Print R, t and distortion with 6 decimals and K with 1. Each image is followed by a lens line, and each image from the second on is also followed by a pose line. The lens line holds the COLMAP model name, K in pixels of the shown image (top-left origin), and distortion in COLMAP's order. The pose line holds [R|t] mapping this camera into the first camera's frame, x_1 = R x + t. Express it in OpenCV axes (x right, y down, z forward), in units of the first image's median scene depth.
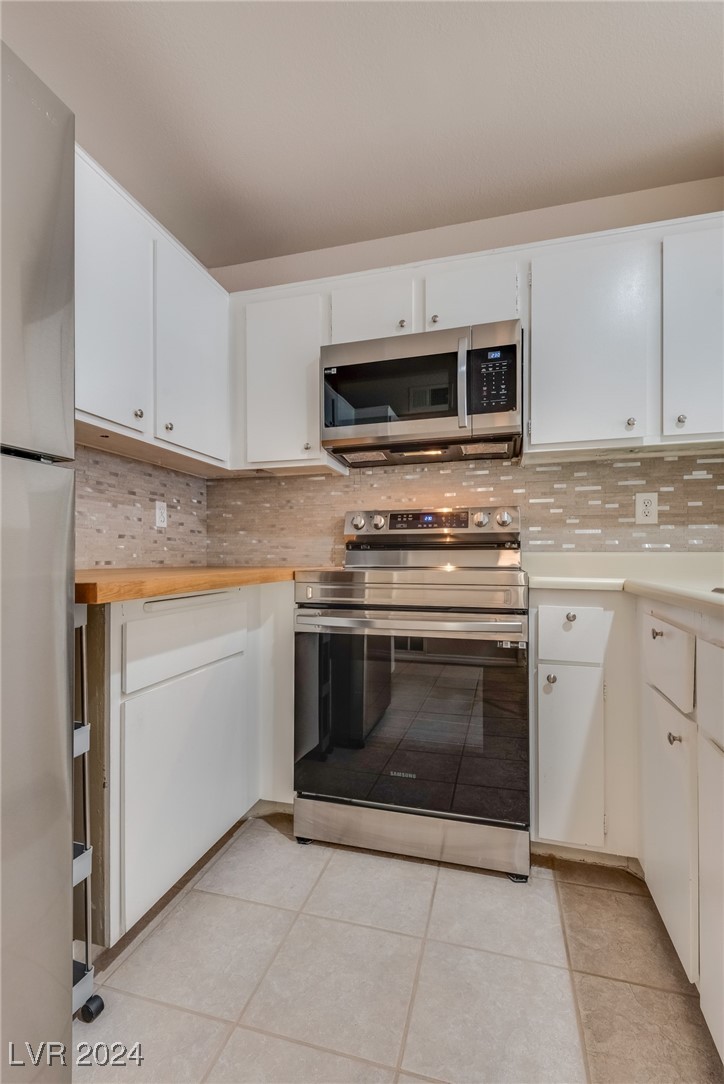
lens RADIAL K [[491.2, 0, 359.5], [0, 491.2, 558.0], [0, 0, 1]] dist [0.025209, -0.014945]
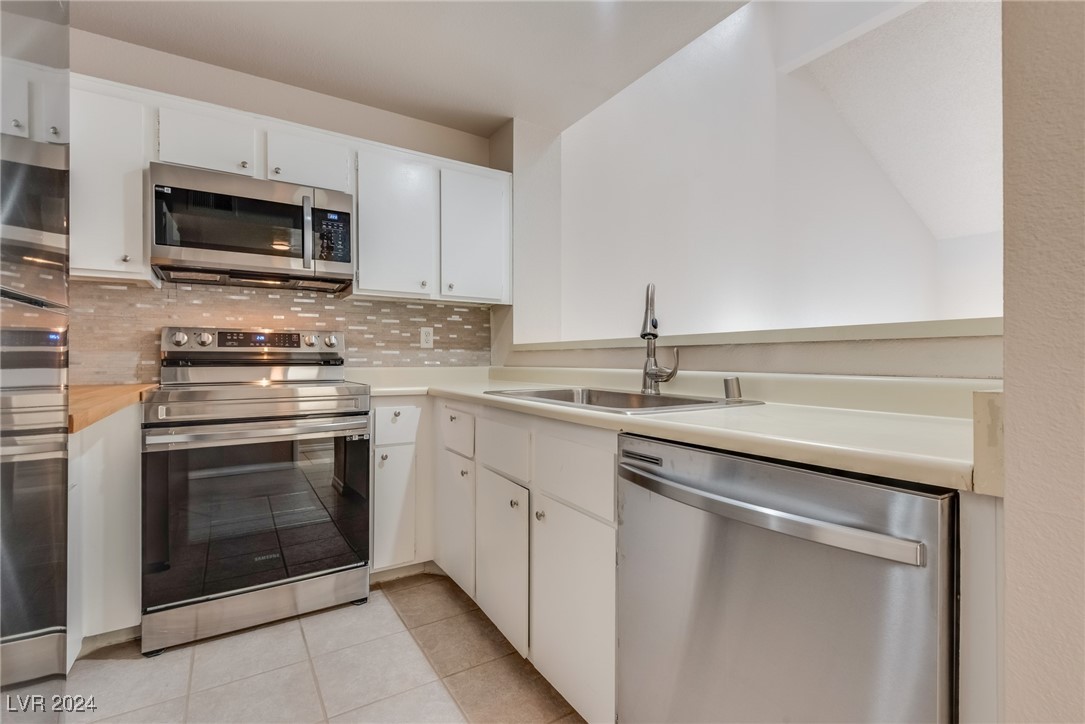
lens RADIAL K [[497.5, 0, 538.0], [0, 497.5, 390.2], [0, 0, 1]] dist [0.002419, -0.000330]
pose [[0.665634, -0.046132, 0.744851, -0.322153], [0.000804, 0.998131, 0.061101, -0.034197], [-0.746278, -0.040072, 0.664427, -0.251479]]
